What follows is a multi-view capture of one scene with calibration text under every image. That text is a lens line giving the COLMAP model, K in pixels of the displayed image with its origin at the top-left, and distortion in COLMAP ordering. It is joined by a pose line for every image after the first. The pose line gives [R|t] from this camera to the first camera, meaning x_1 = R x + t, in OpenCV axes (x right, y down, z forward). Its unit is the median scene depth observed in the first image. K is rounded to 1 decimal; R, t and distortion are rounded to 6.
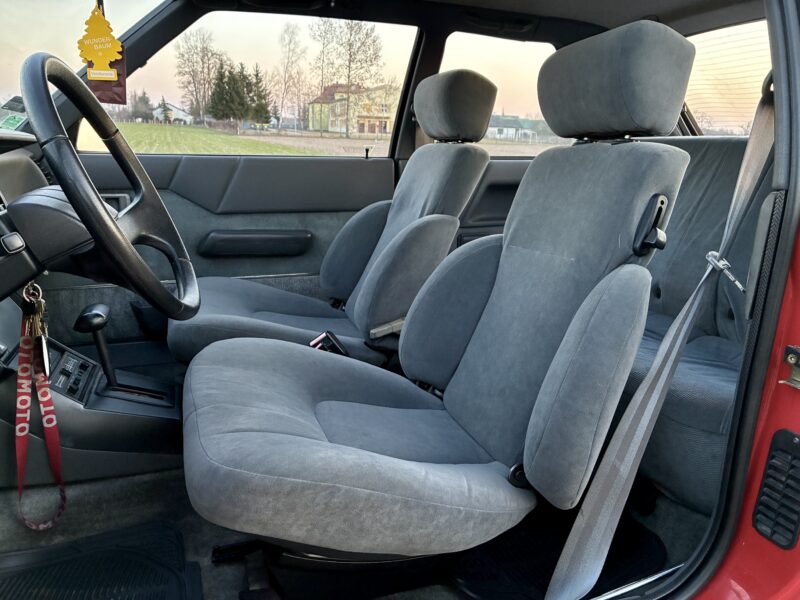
lens RADIAL K [[605.7, 0, 400.7], [0, 605.7, 294.6], [0, 0, 1]] dist [0.046068, -0.050950]
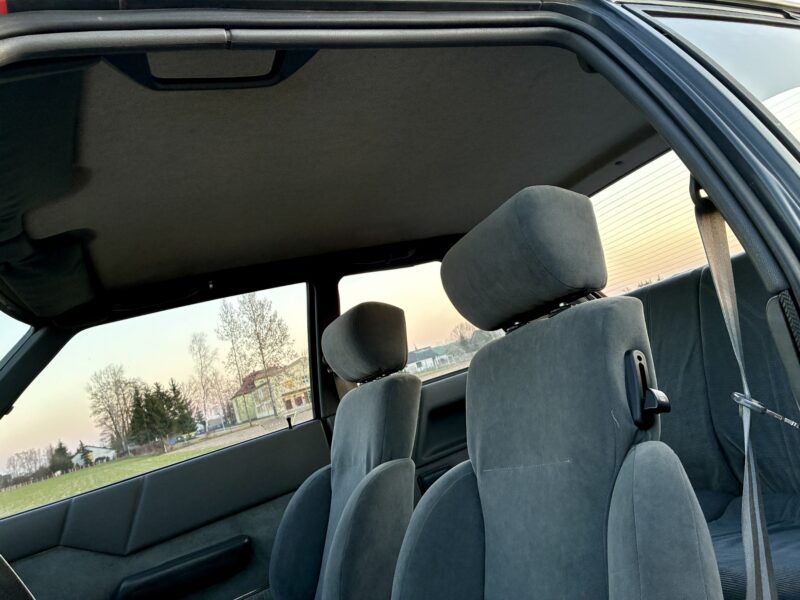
lens RADIAL K [[605.7, 0, 400.7], [0, 605.7, 294.6], [0, 0, 1]] dist [0.046068, -0.050950]
pose [[0.943358, -0.289471, 0.162116, 0.008947], [0.330022, 0.868903, -0.368909, -0.014534], [-0.034075, 0.401515, 0.915218, 0.114594]]
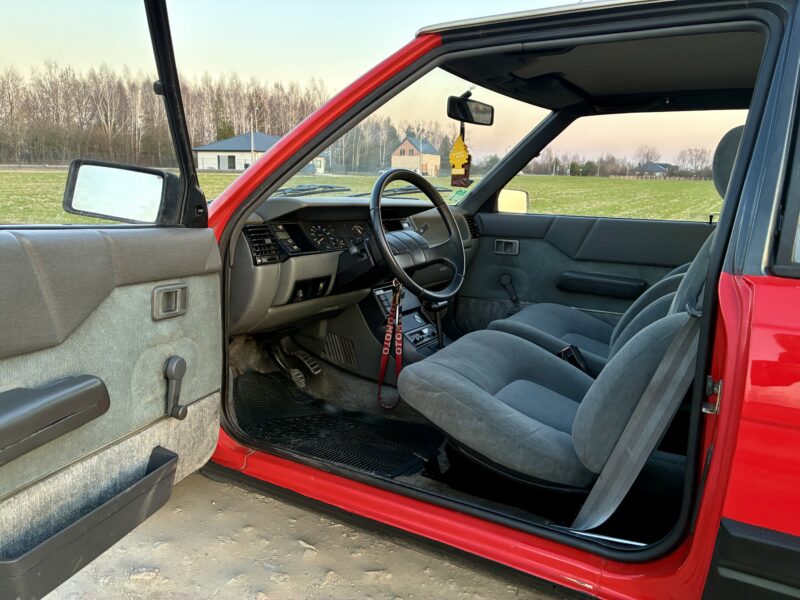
lens RADIAL K [[605.7, 0, 400.7], [0, 605.7, 294.6], [0, 0, 1]] dist [0.046068, -0.050950]
pose [[0.649494, 0.132094, -0.748804, 0.482584], [-0.199327, 0.979933, -0.000024, 0.019467], [0.733775, 0.149273, 0.662791, -0.159311]]
